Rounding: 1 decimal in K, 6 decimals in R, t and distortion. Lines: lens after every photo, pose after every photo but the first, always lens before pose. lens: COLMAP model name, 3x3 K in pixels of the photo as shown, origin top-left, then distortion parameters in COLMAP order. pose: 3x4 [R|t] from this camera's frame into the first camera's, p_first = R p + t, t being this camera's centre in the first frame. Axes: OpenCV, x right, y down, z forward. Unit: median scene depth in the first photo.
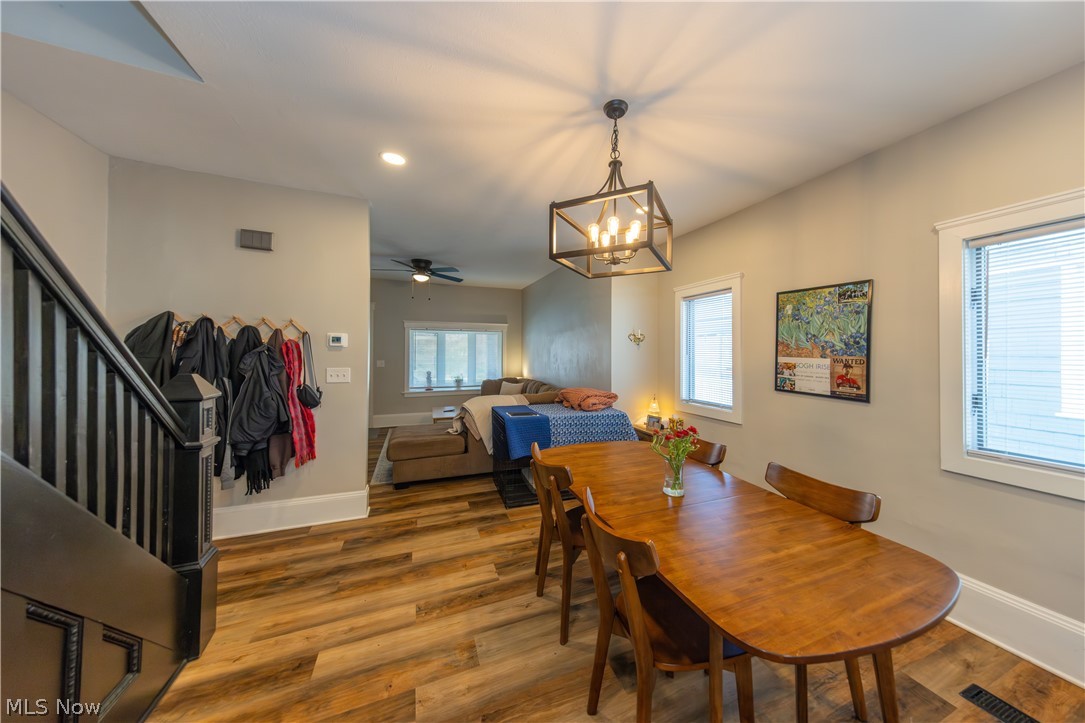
lens RADIAL K [[351.7, 0, 569.6], [0, 351.7, 350.7], [0, 0, 1]] dist [0.002402, -0.001039]
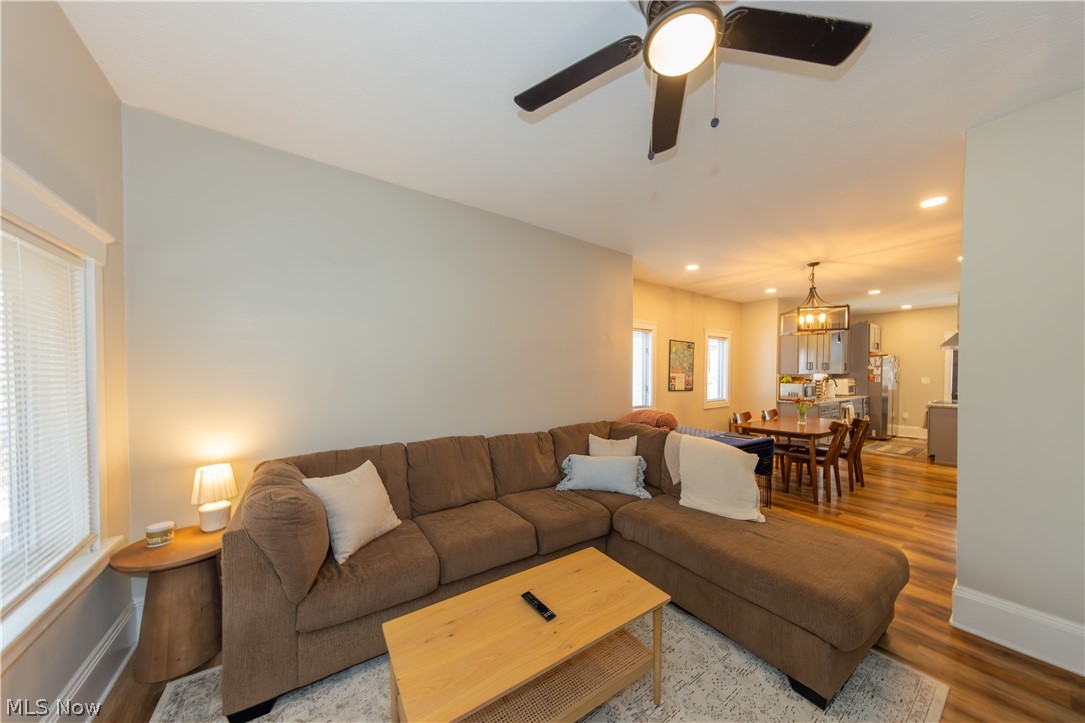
lens RADIAL K [[351.7, 0, 553.5], [0, 351.7, 379.5], [0, 0, 1]] dist [0.002402, -0.001039]
pose [[-0.206712, -0.023711, 0.978114, -1.192030], [-0.004112, 0.999719, 0.023366, 0.009404], [-0.978393, 0.000808, -0.206752, 2.103366]]
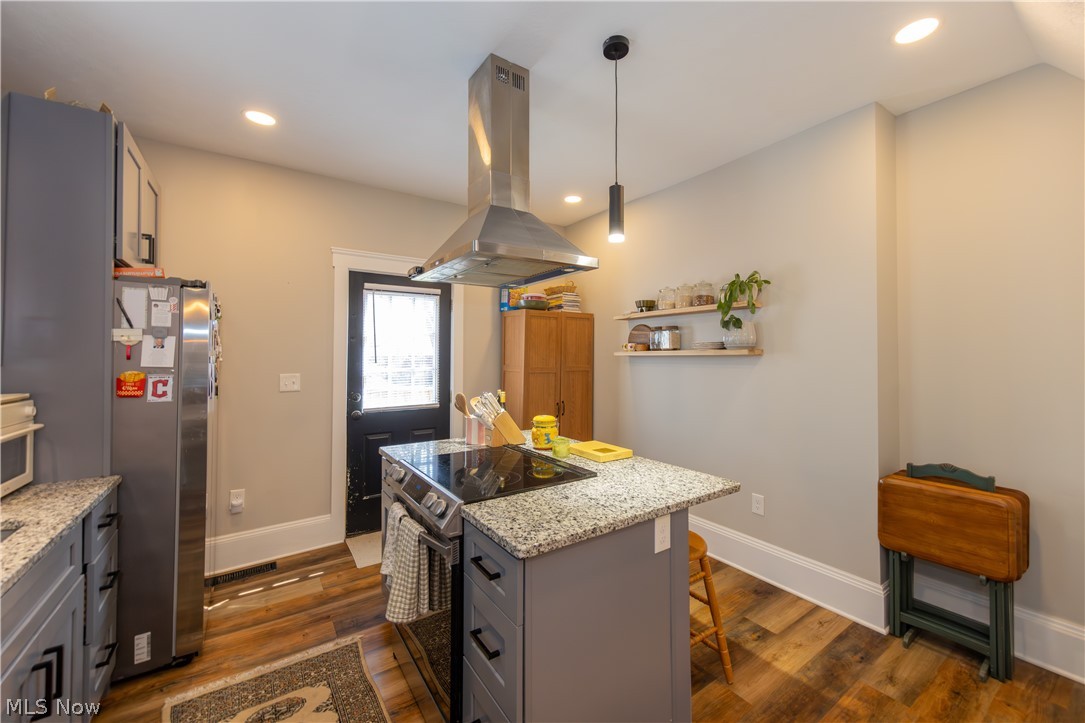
lens RADIAL K [[429.3, 0, 557.8], [0, 429.3, 348.8], [0, 0, 1]] dist [0.003720, -0.000522]
pose [[-0.978347, -0.006858, -0.206859, 0.430050], [-0.002778, 0.999796, -0.020009, 0.003706], [0.206954, -0.019001, -0.978166, -0.037752]]
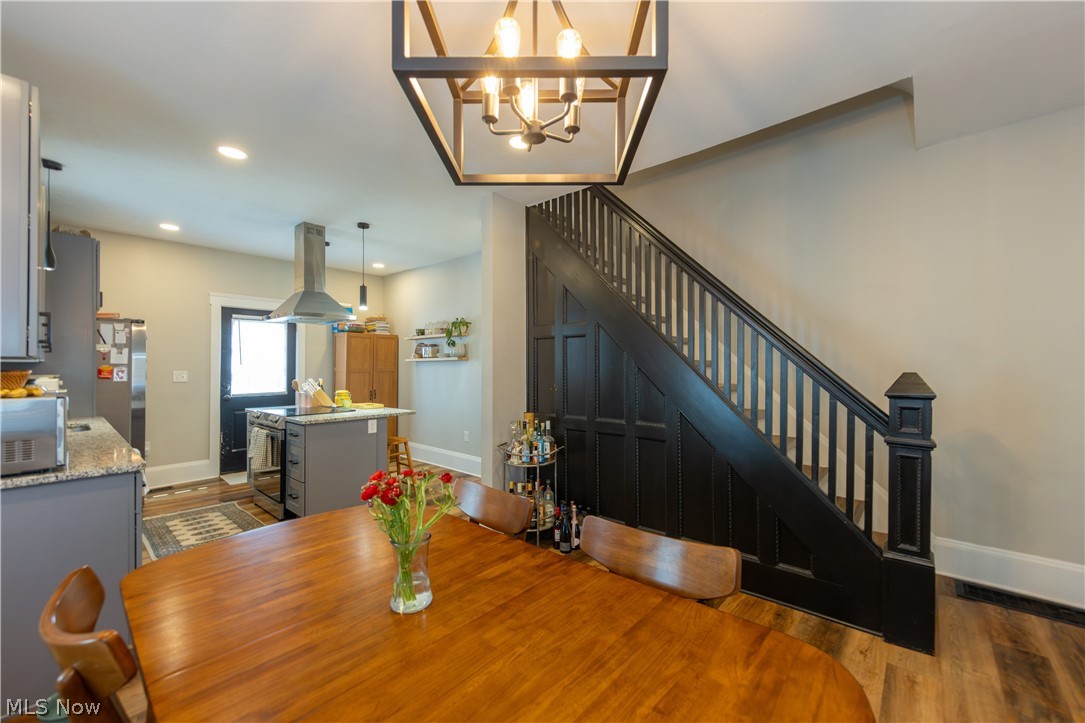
lens RADIAL K [[429.3, 0, 553.0], [0, 429.3, 364.8], [0, 0, 1]] dist [0.003720, -0.000522]
pose [[-0.898789, -0.005487, -0.438347, 0.268095], [-0.000599, 0.999936, -0.011287, 0.040257], [0.438381, -0.009882, -0.898735, 1.025802]]
